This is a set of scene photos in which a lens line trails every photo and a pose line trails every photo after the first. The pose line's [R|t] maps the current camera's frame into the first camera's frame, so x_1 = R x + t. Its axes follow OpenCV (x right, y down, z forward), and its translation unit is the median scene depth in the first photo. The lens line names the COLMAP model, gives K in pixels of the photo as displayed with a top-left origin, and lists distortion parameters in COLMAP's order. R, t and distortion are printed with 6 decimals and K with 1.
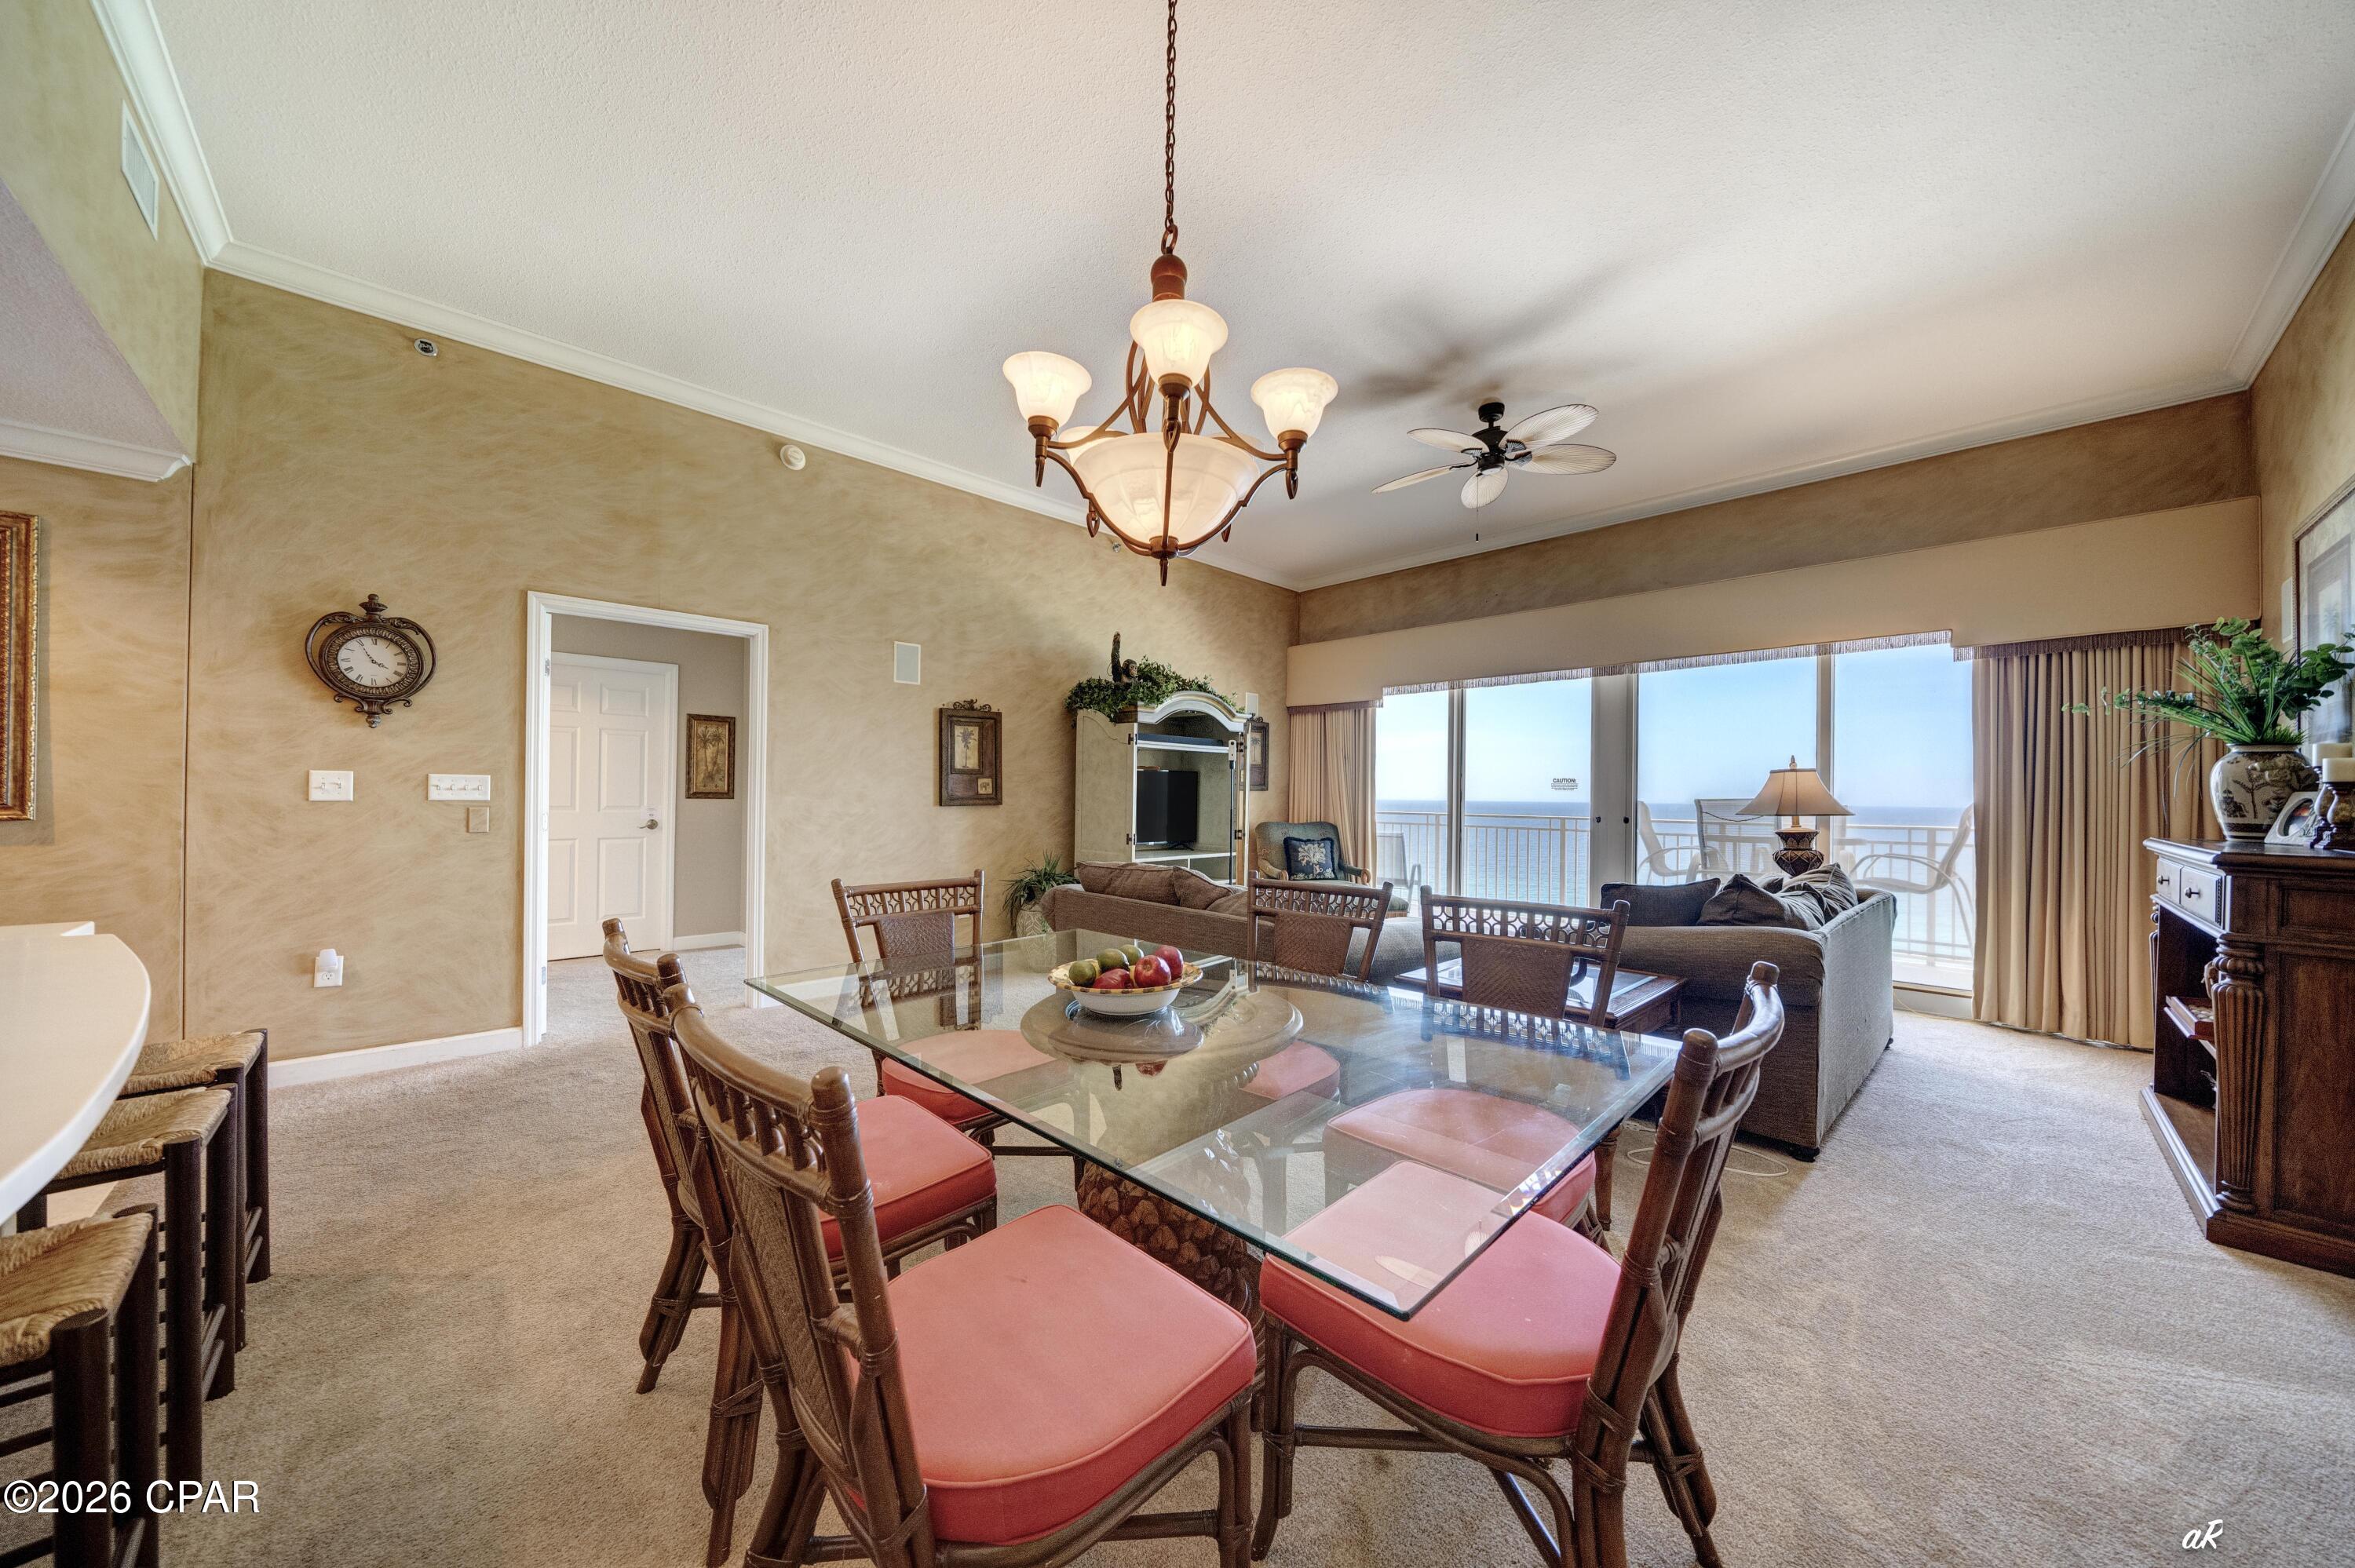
lens RADIAL K [[812.4, 0, 1168.9], [0, 812.4, 790.2], [0, 0, 1]] dist [-0.005789, 0.000043]
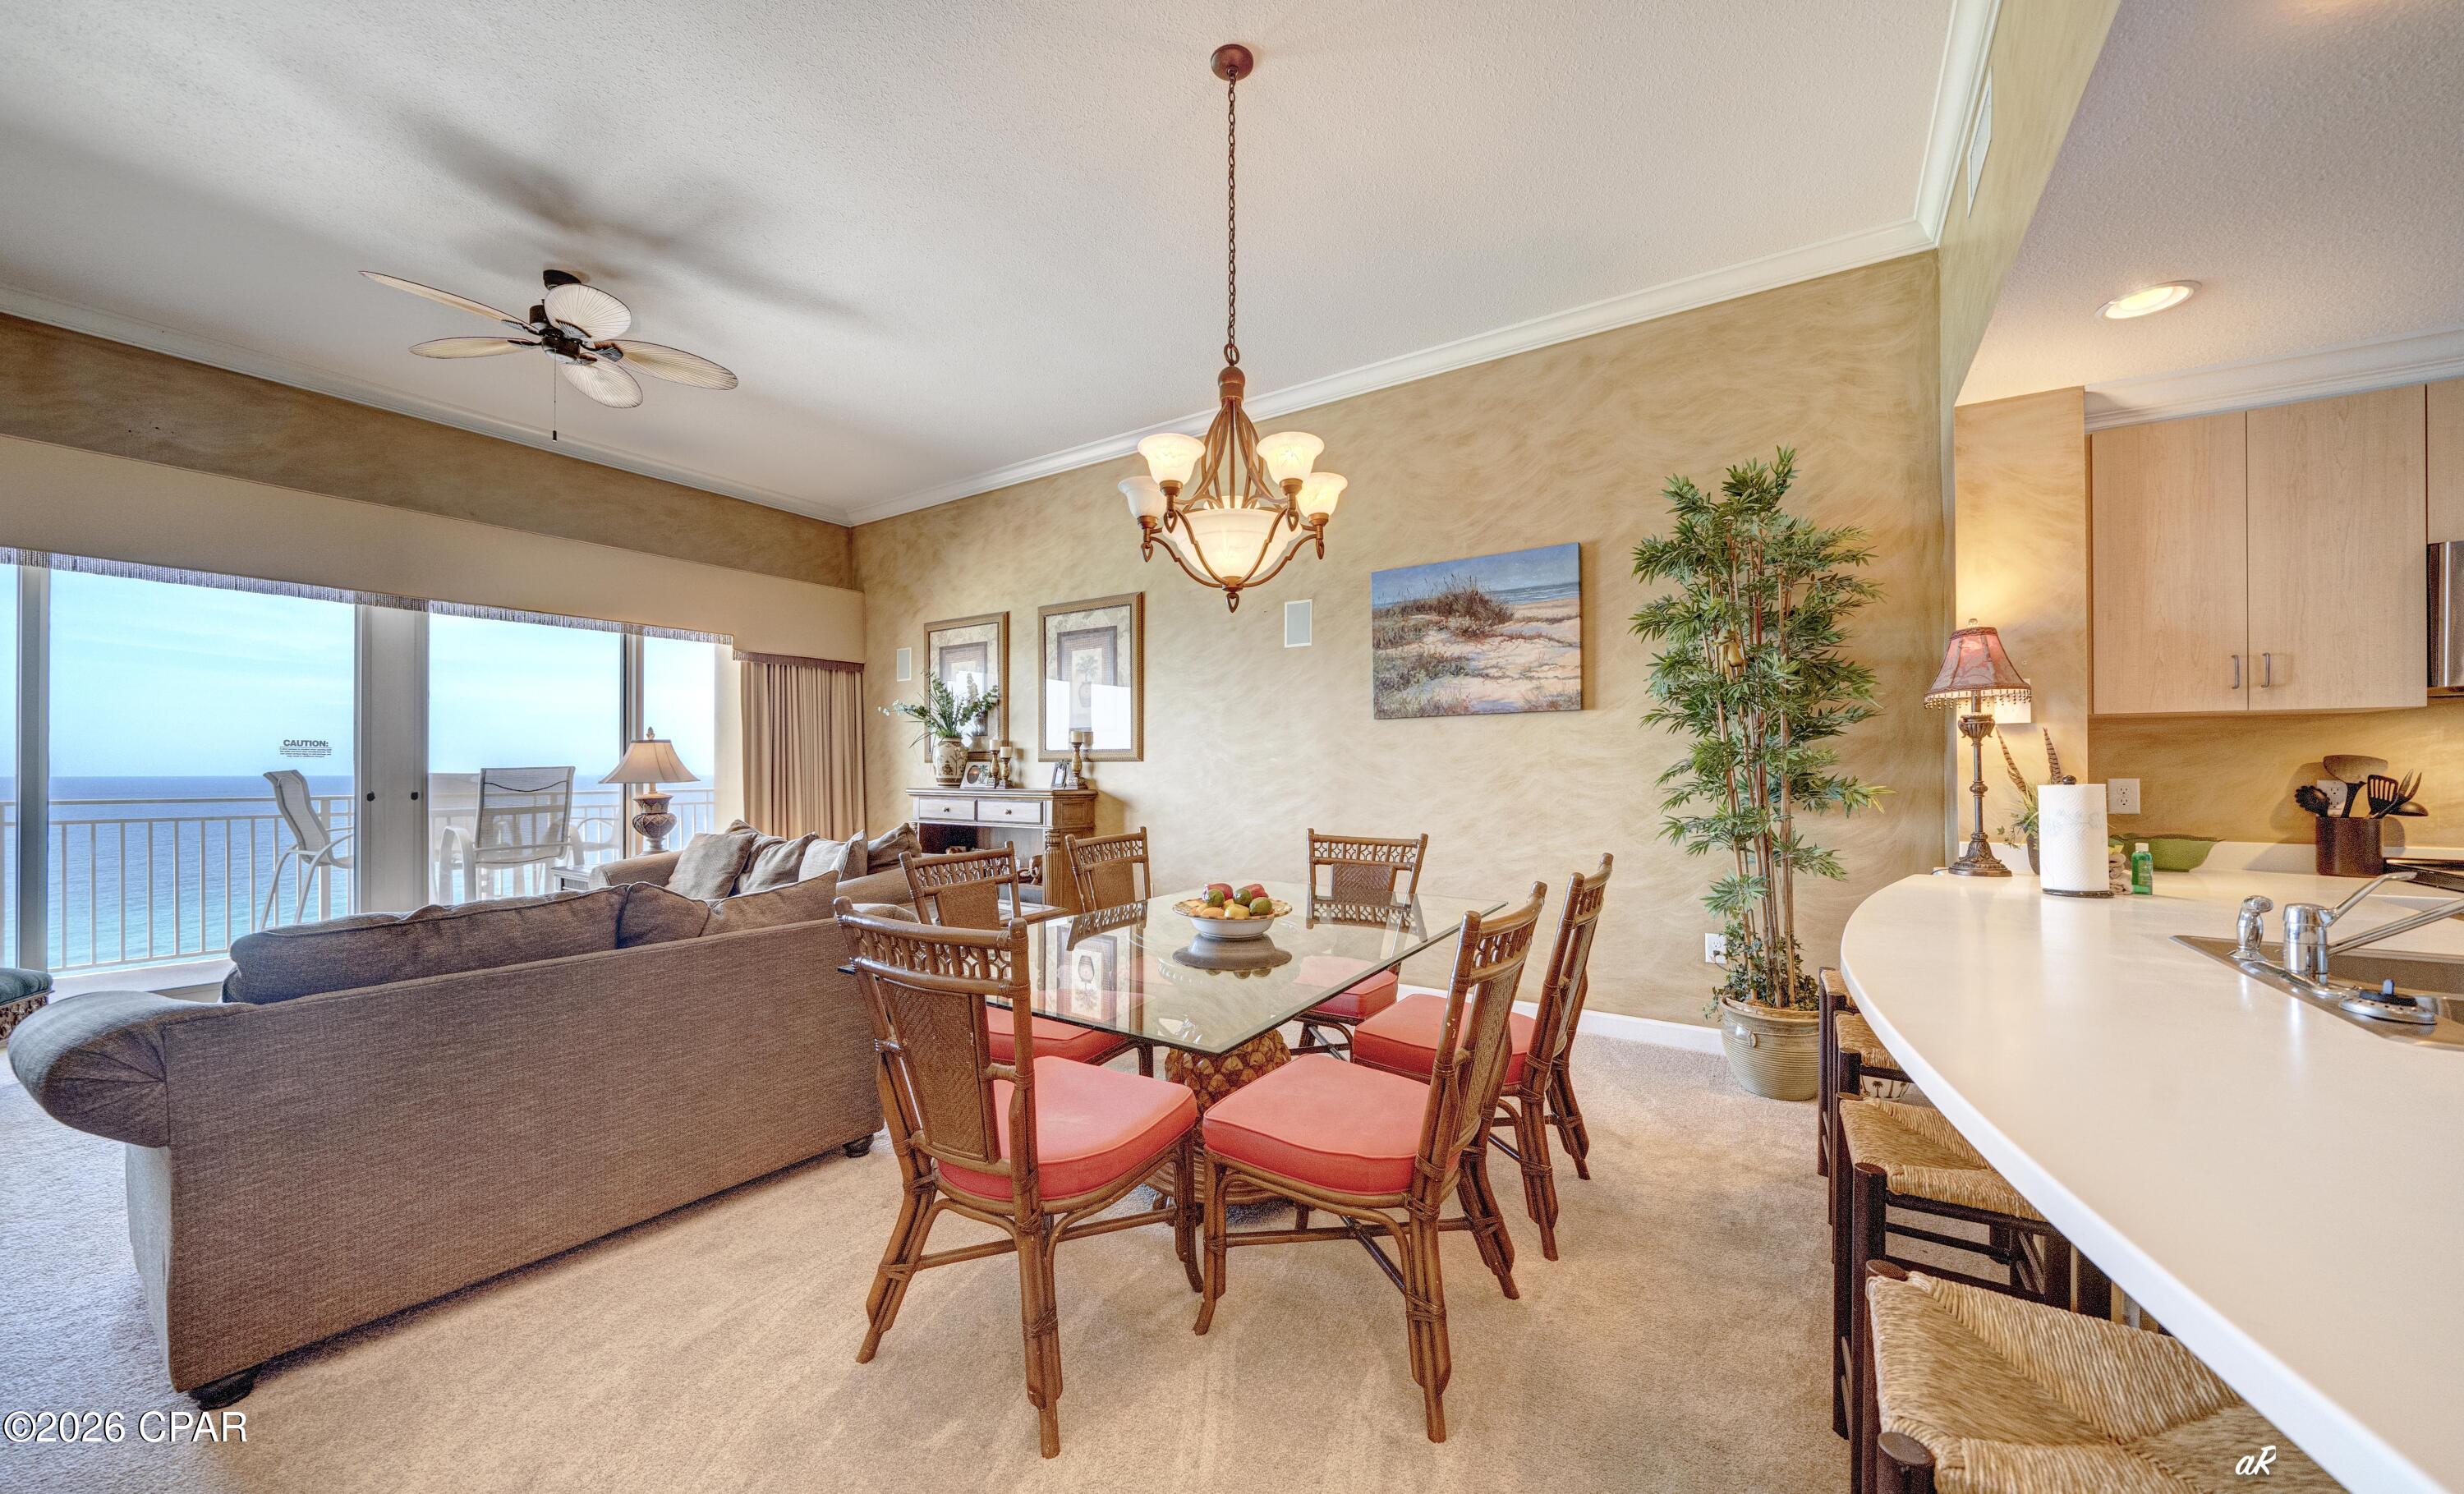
lens RADIAL K [[852.9, 0, 1232.5], [0, 852.9, 765.9], [0, 0, 1]] dist [-0.005574, 0.000114]
pose [[-0.232200, -0.007133, 0.972642, -0.598278], [-0.006664, 0.999961, 0.005742, -0.002915], [-0.972645, -0.005149, -0.232239, 0.584407]]
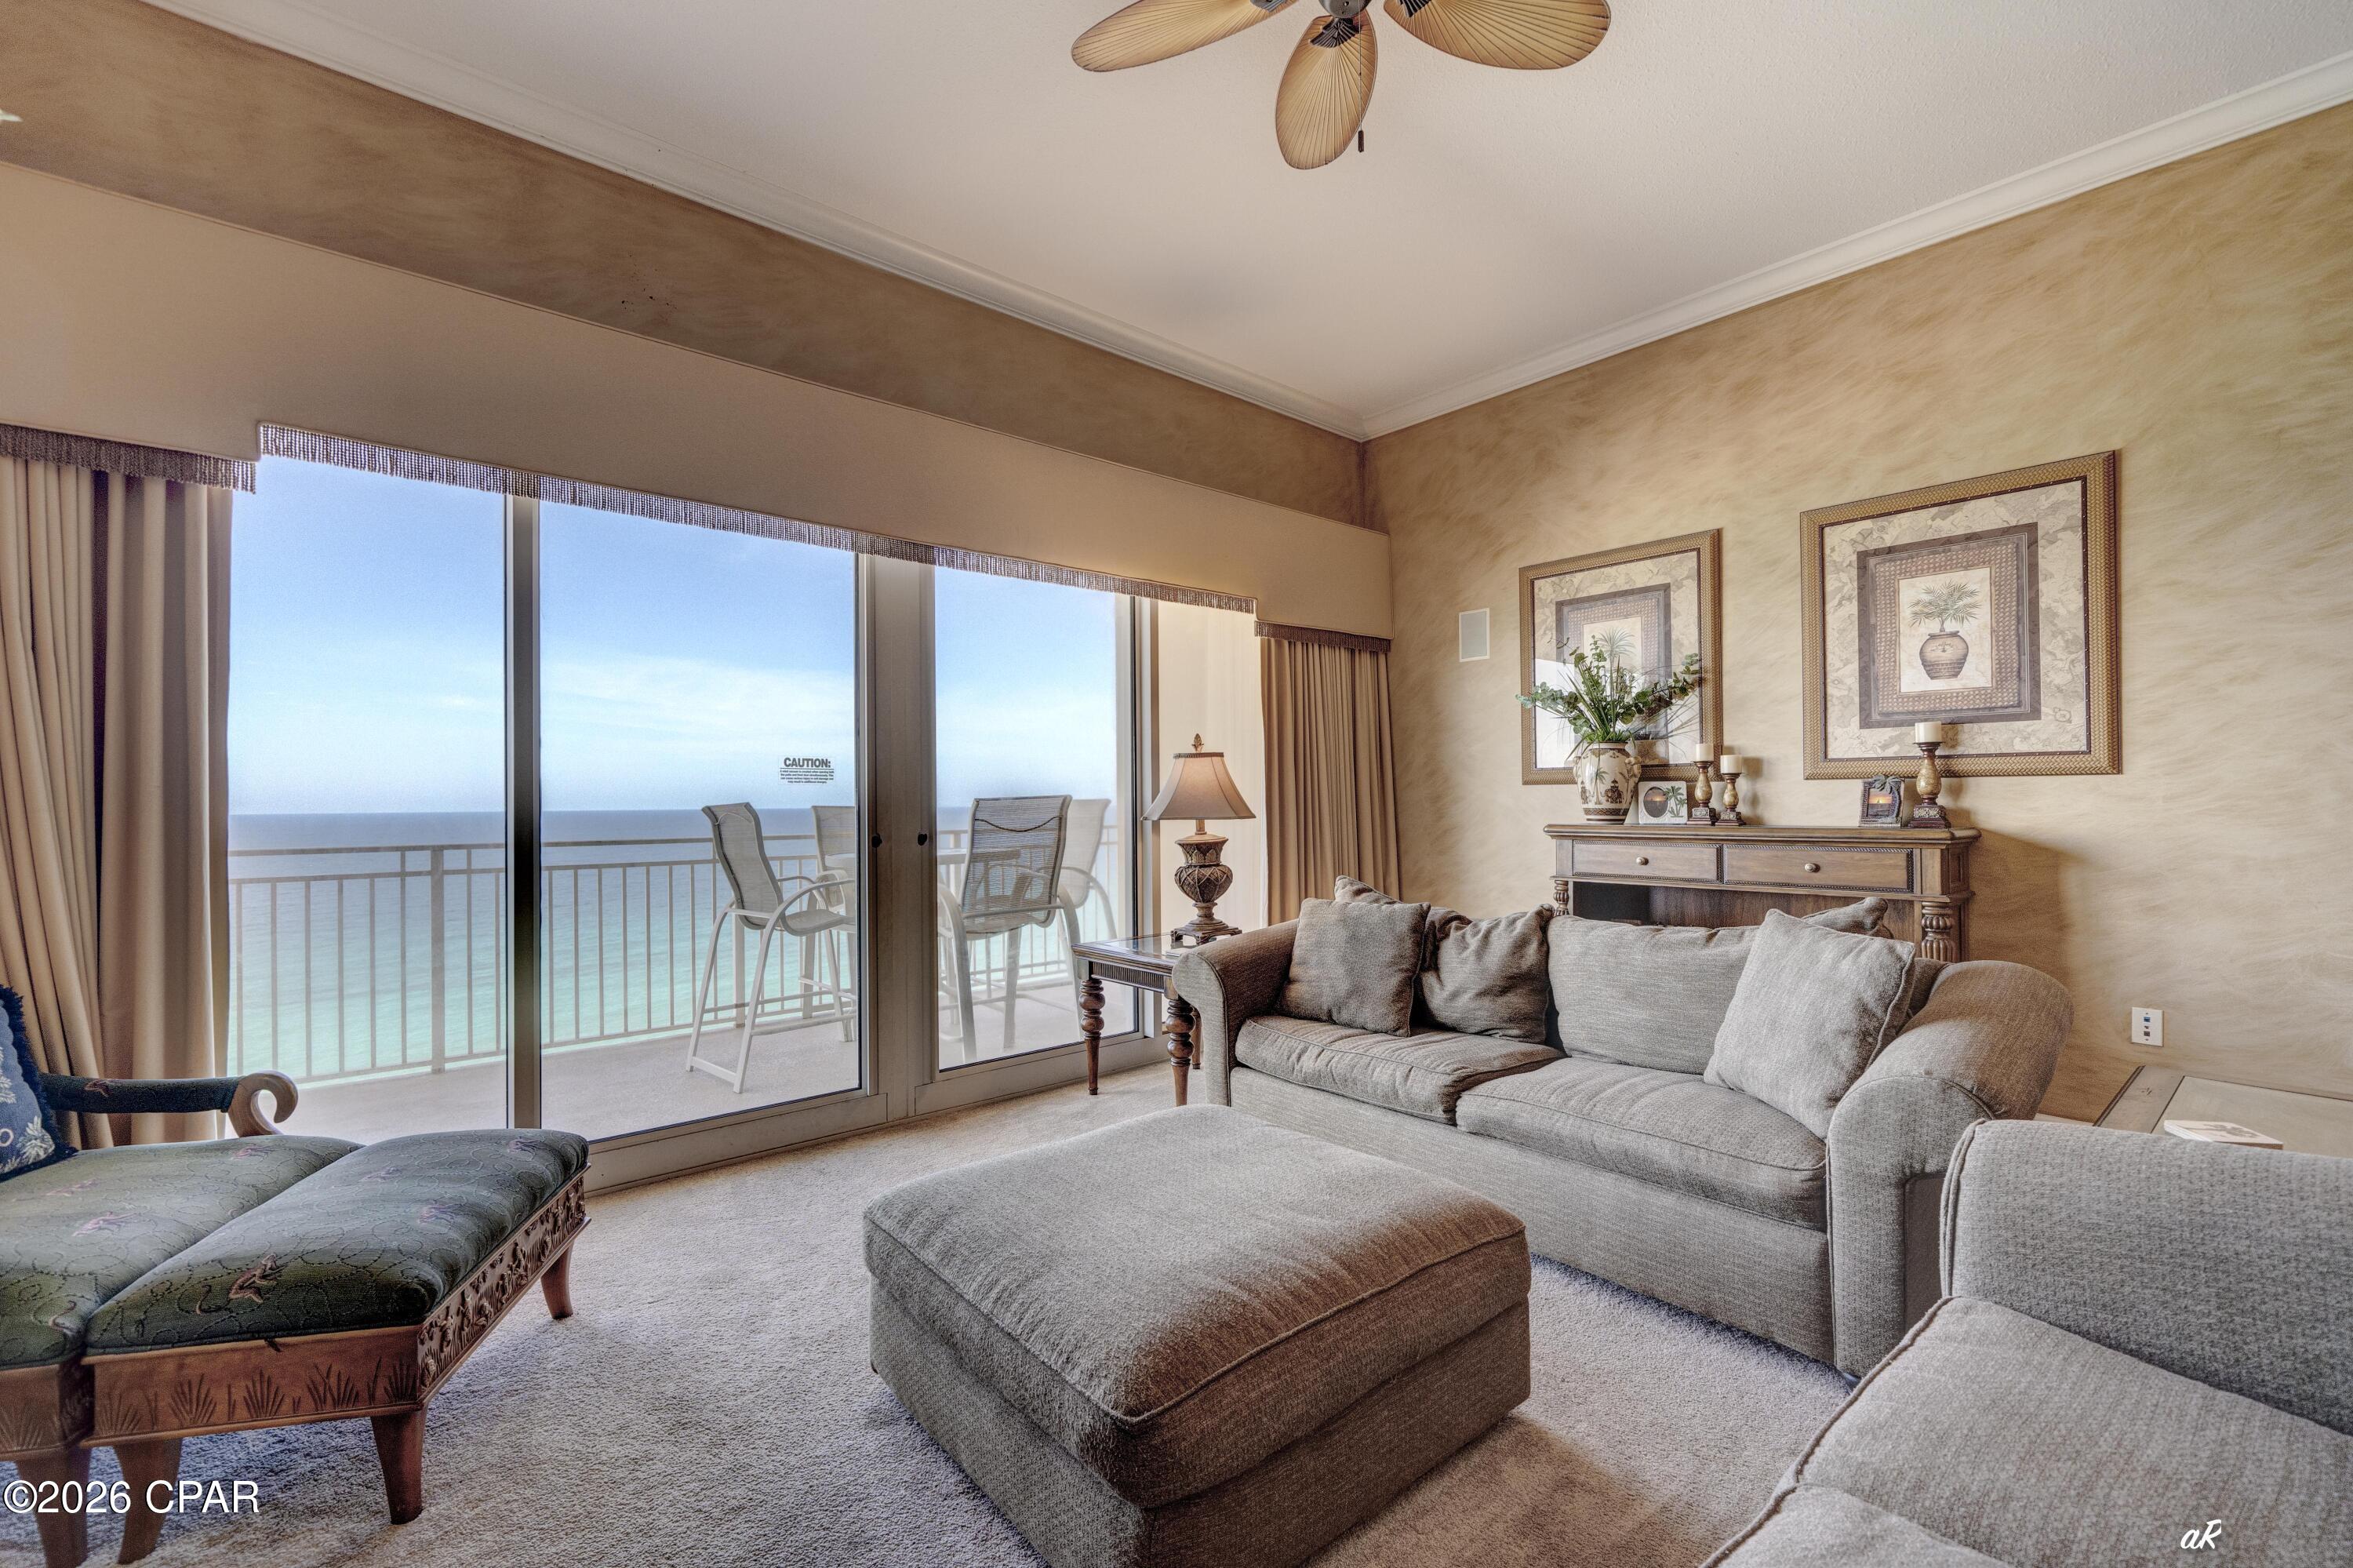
lens RADIAL K [[974.8, 0, 1186.8], [0, 974.8, 793.8], [0, 0, 1]] dist [-0.003340, -0.000075]
pose [[0.029710, -0.004468, 0.999549, -0.090241], [0.003433, 0.999985, 0.004368, 0.007933], [-0.999553, 0.003302, 0.029725, 1.143879]]
